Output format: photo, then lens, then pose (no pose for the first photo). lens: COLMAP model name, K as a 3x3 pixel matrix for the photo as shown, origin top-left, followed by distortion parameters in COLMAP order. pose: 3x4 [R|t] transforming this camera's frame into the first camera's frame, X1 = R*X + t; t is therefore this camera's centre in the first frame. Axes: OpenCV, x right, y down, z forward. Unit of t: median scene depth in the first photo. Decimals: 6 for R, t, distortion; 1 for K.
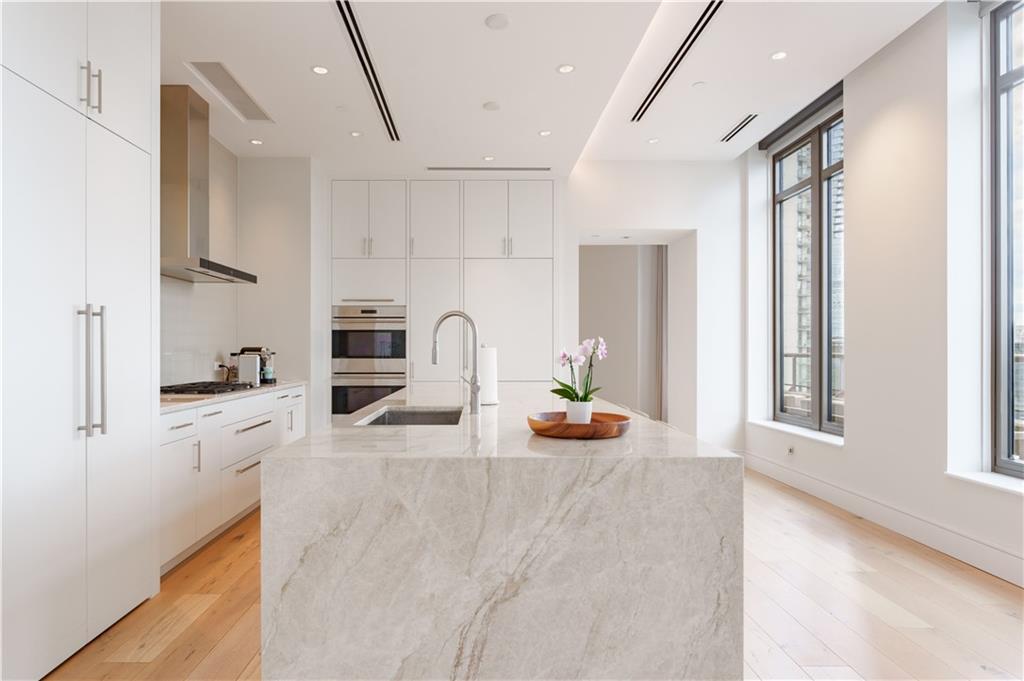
lens RADIAL K [[570.2, 0, 482.3], [0, 570.2, 351.8], [0, 0, 1]] dist [-0.005169, -0.000479]
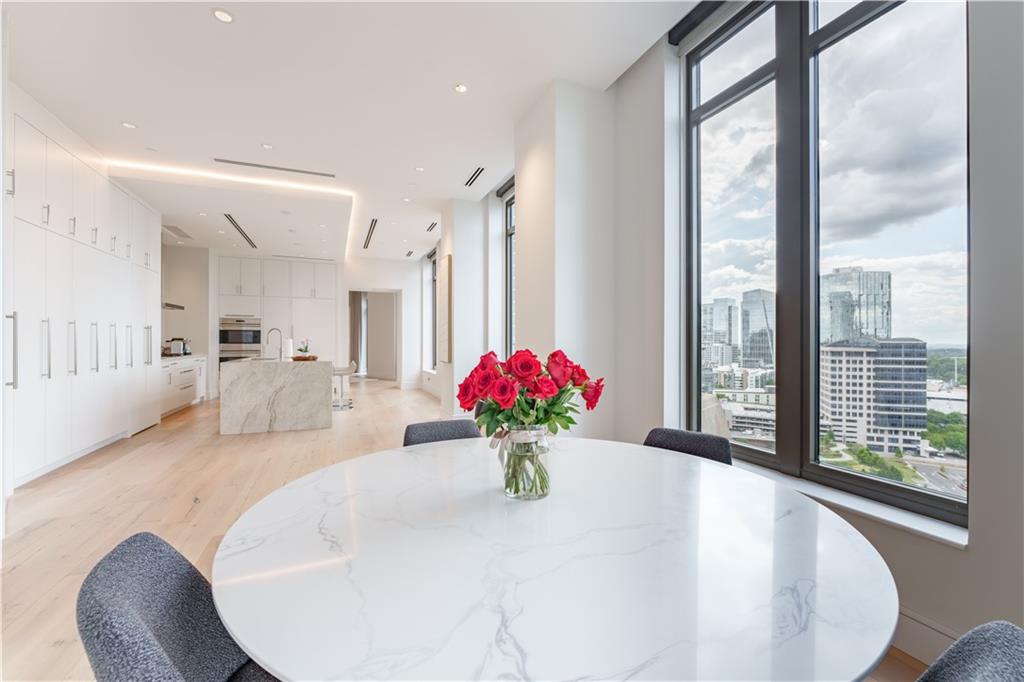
lens RADIAL K [[435.6, 0, 517.8], [0, 435.6, 343.4], [0, 0, 1]] dist [-0.010762, -0.000028]
pose [[0.924626, 0.002635, 0.380867, 0.296603], [-0.004010, 0.999988, 0.002817, 0.004685], [-0.380855, -0.004132, 0.924626, -1.863719]]
